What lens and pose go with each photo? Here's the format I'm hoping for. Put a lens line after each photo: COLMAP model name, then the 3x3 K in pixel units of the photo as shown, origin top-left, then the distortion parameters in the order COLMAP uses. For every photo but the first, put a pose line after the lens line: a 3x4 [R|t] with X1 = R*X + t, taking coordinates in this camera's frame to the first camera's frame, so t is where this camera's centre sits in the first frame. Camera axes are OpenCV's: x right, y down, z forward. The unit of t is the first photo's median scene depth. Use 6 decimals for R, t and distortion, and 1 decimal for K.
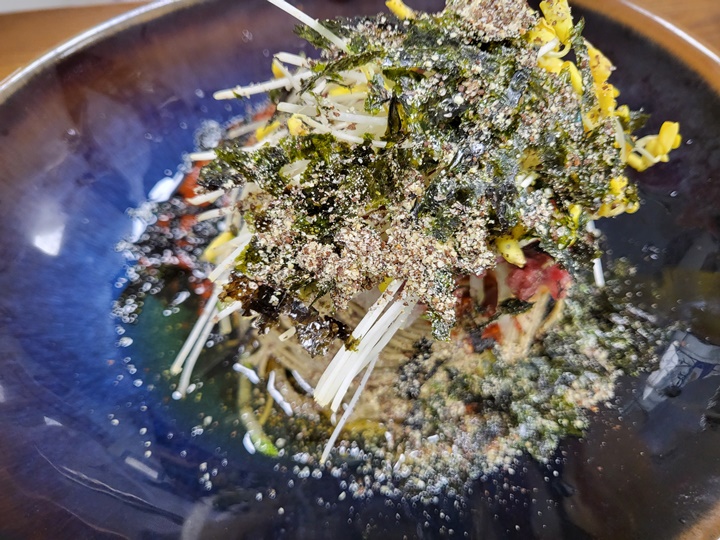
lens RADIAL K [[598.1, 0, 360.0], [0, 598.1, 270.0], [0, 0, 1]] dist [-0.027858, 0.004430]
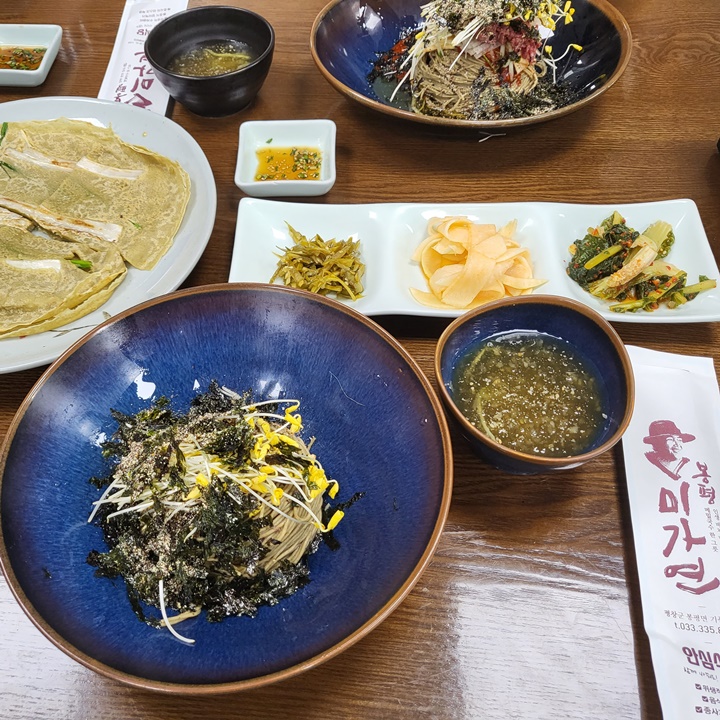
lens RADIAL K [[754.9, 0, 317.0], [0, 754.9, 347.9], [0, 0, 1]] dist [-0.027408, 0.043367]
pose [[0.978999, 0.133370, -0.154188, 0.056616], [-0.160743, 0.970178, -0.181428, 2.142310], [0.125393, 0.202403, 0.971241, -2.332918]]
